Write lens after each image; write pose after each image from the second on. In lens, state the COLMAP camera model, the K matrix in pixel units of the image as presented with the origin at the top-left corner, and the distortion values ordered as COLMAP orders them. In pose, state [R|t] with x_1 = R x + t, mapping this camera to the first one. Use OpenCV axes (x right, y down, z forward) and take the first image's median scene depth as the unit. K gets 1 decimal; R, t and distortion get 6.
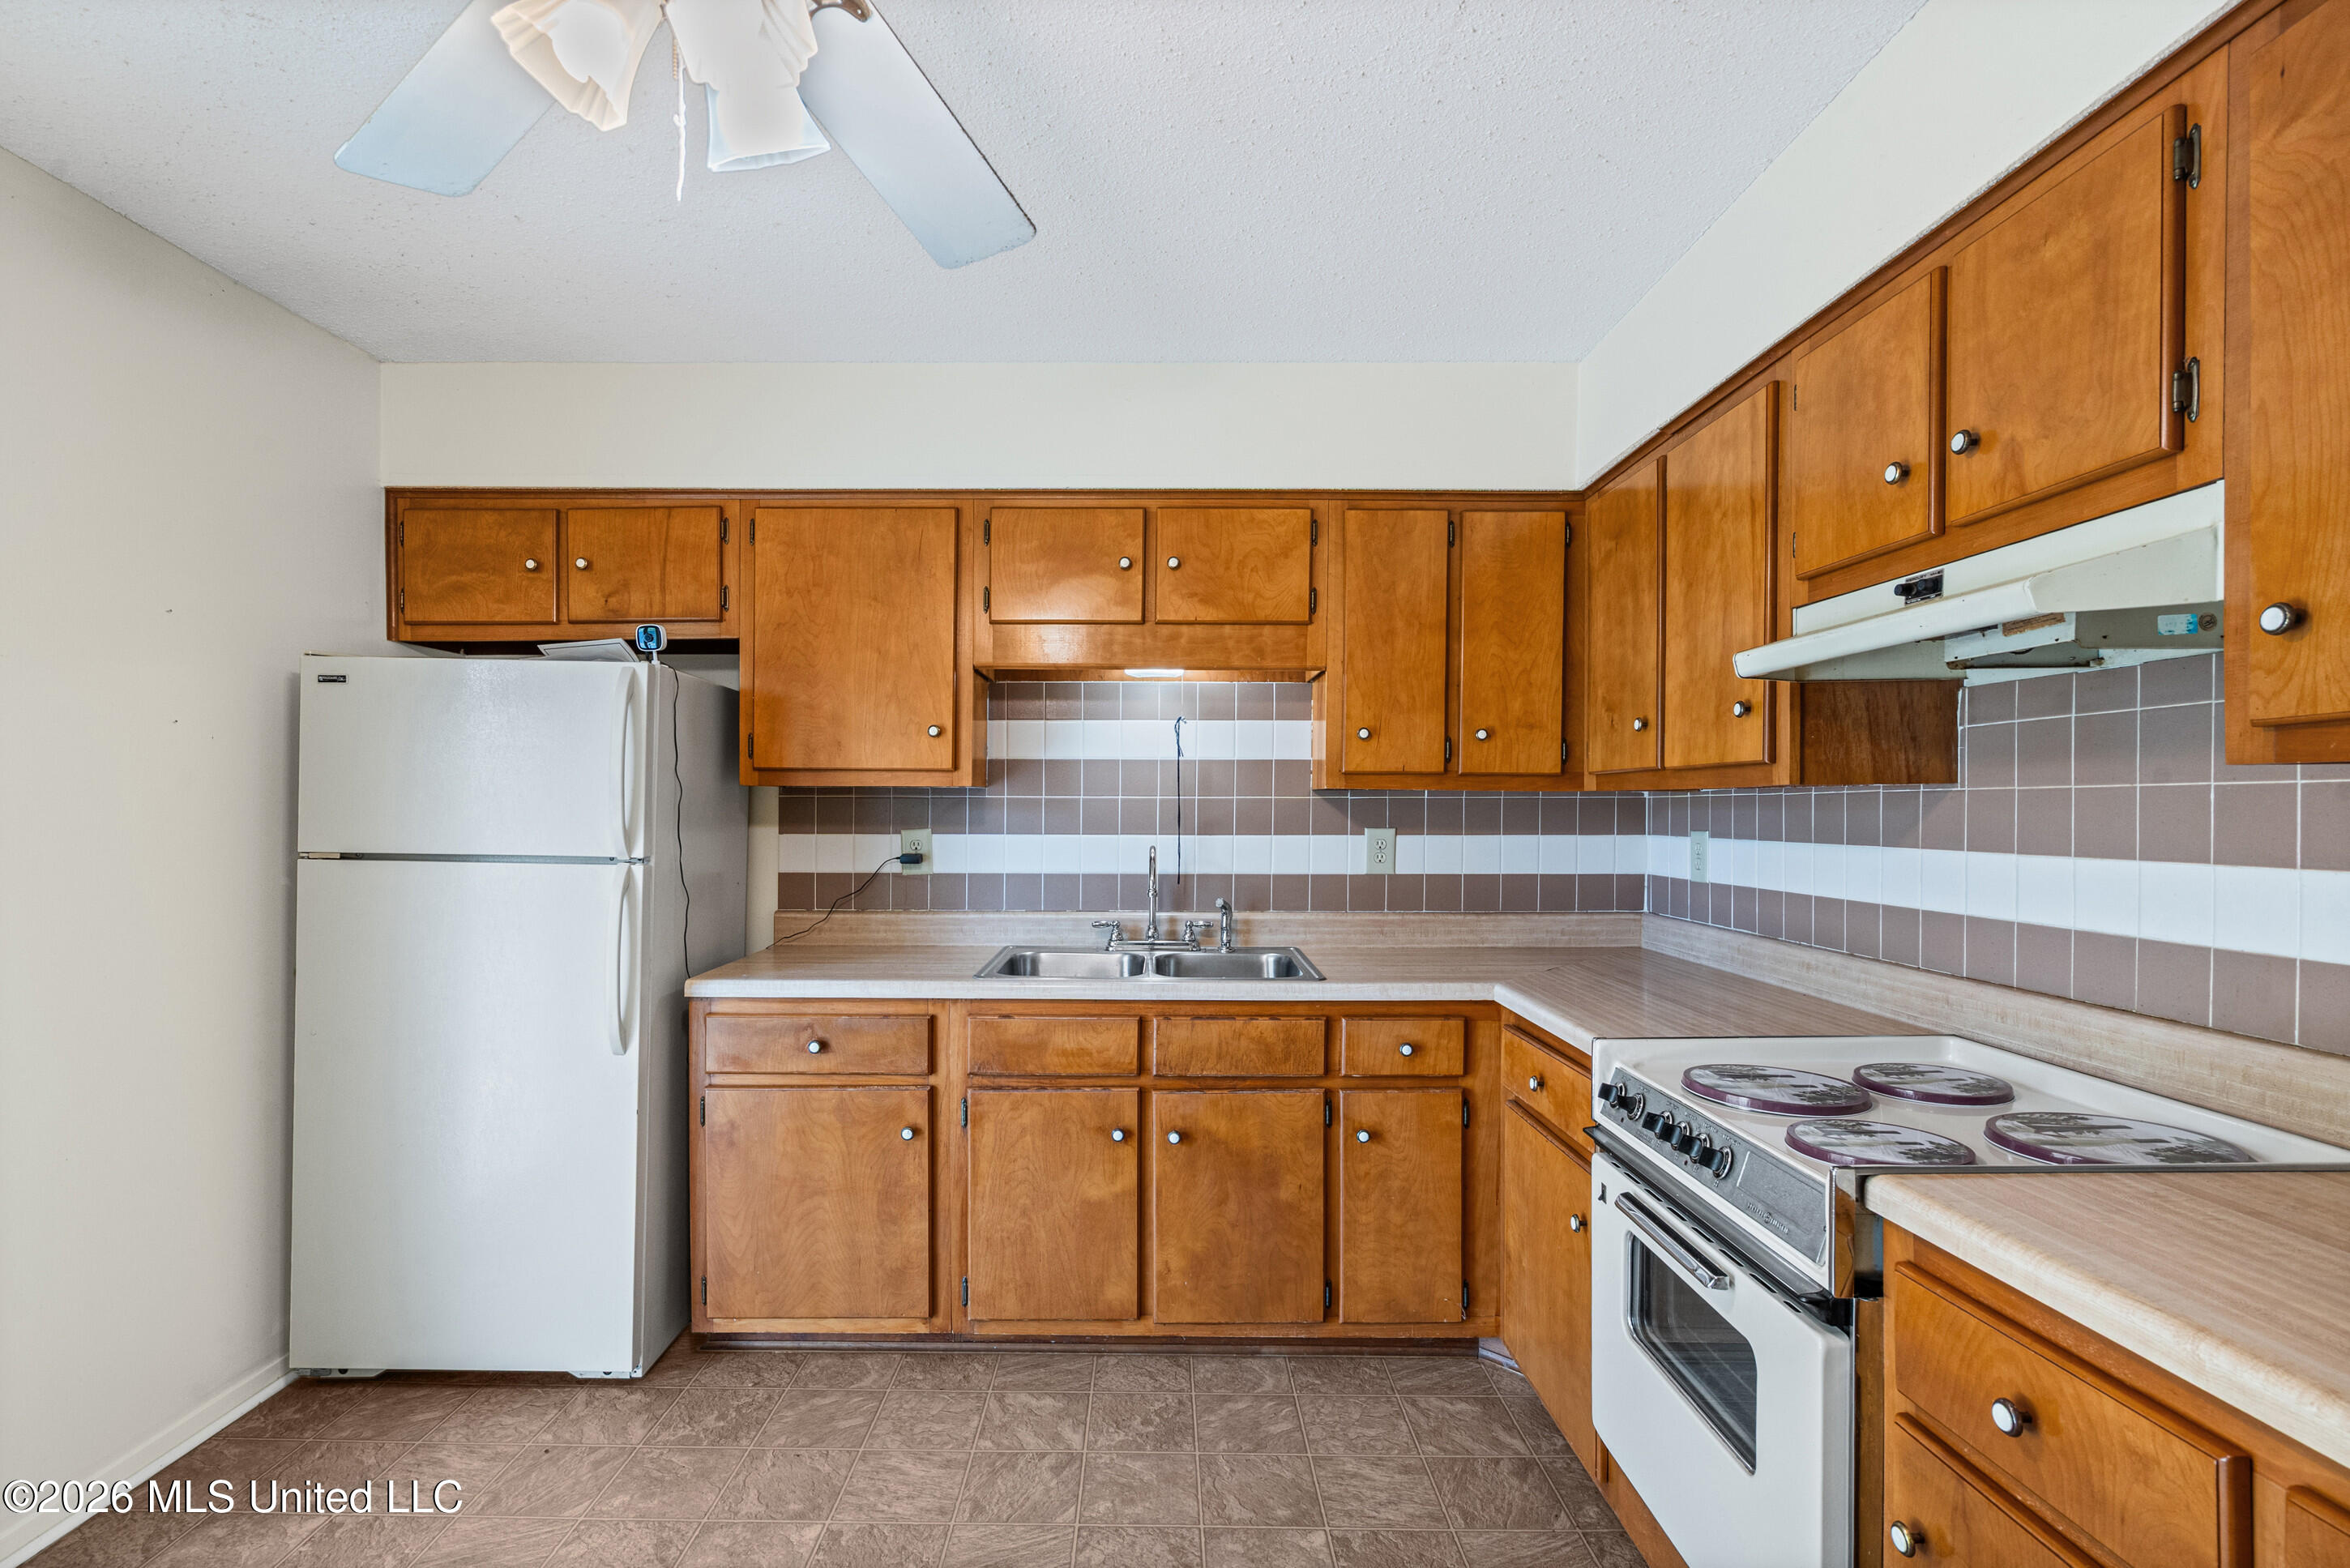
lens RADIAL K [[1088.5, 0, 1121.7], [0, 1088.5, 814.6], [0, 0, 1]] dist [-0.014785, 0.005113]
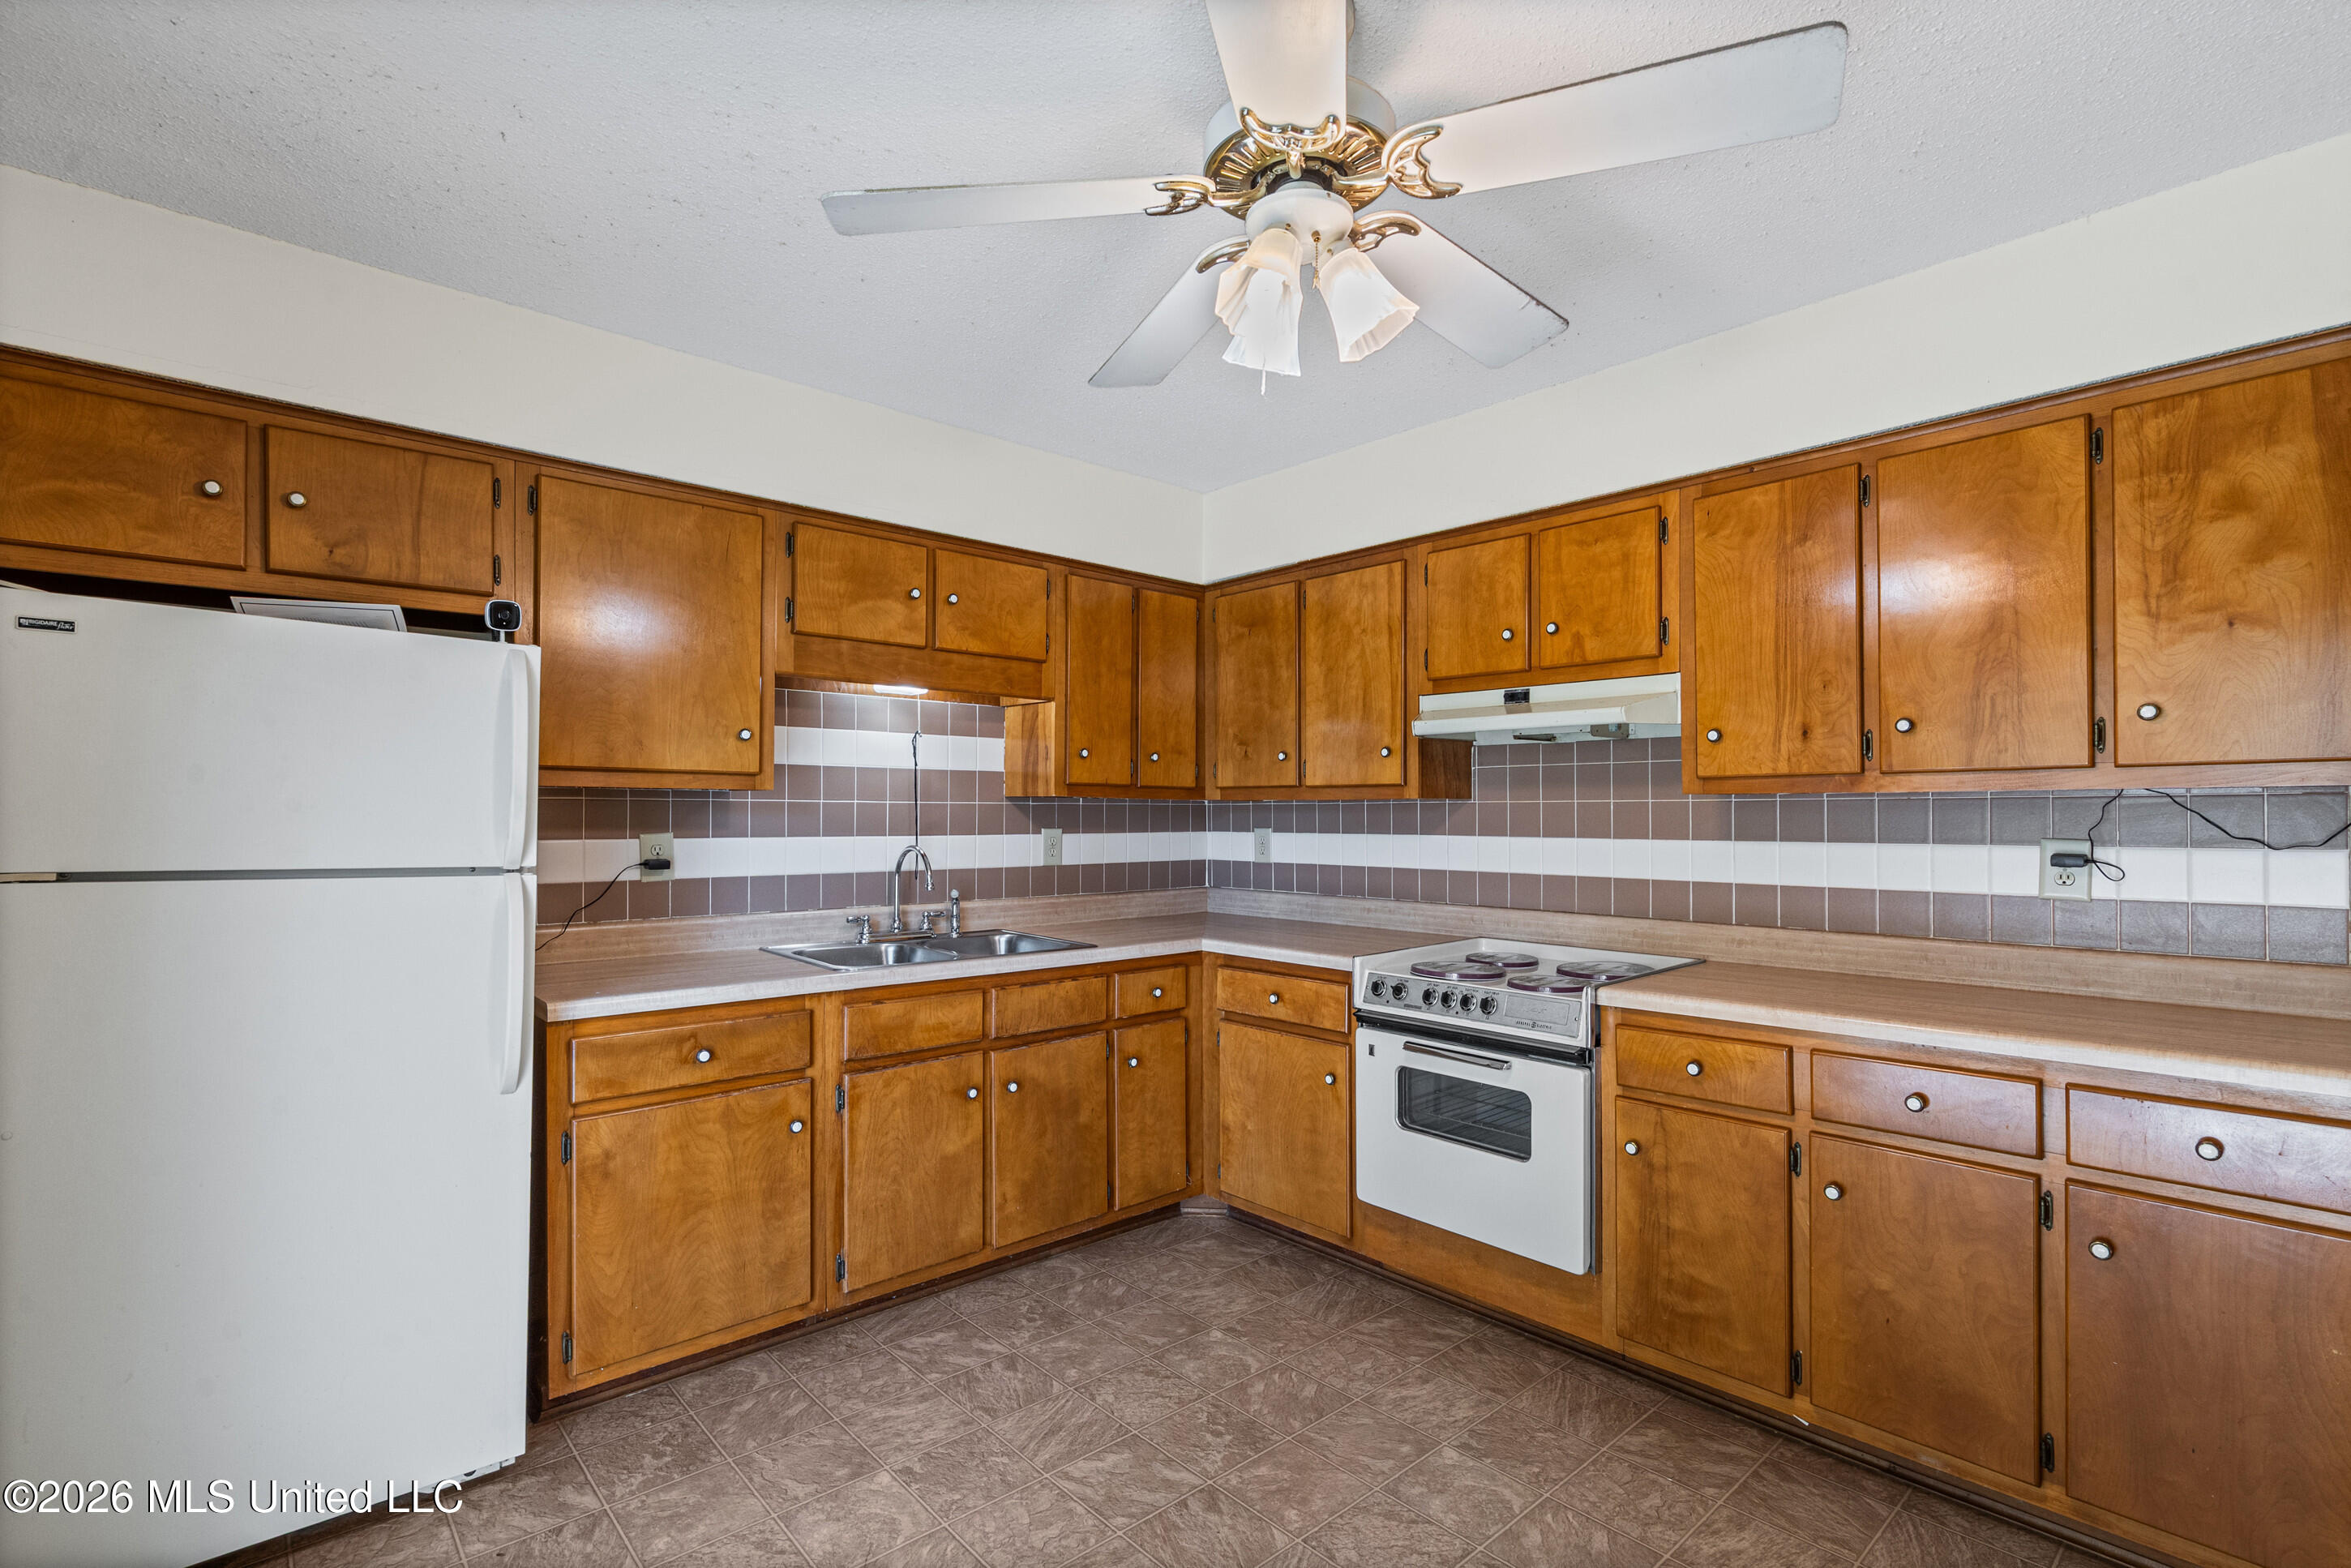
lens RADIAL K [[1089.0, 0, 1136.4], [0, 1089.0, 810.8], [0, 0, 1]] dist [-0.014785, 0.005113]
pose [[0.746267, 0.002079, 0.665643, -0.627811], [0.002533, 0.999979, -0.005964, 0.000302], [-0.665642, 0.006137, 0.746246, 0.012353]]
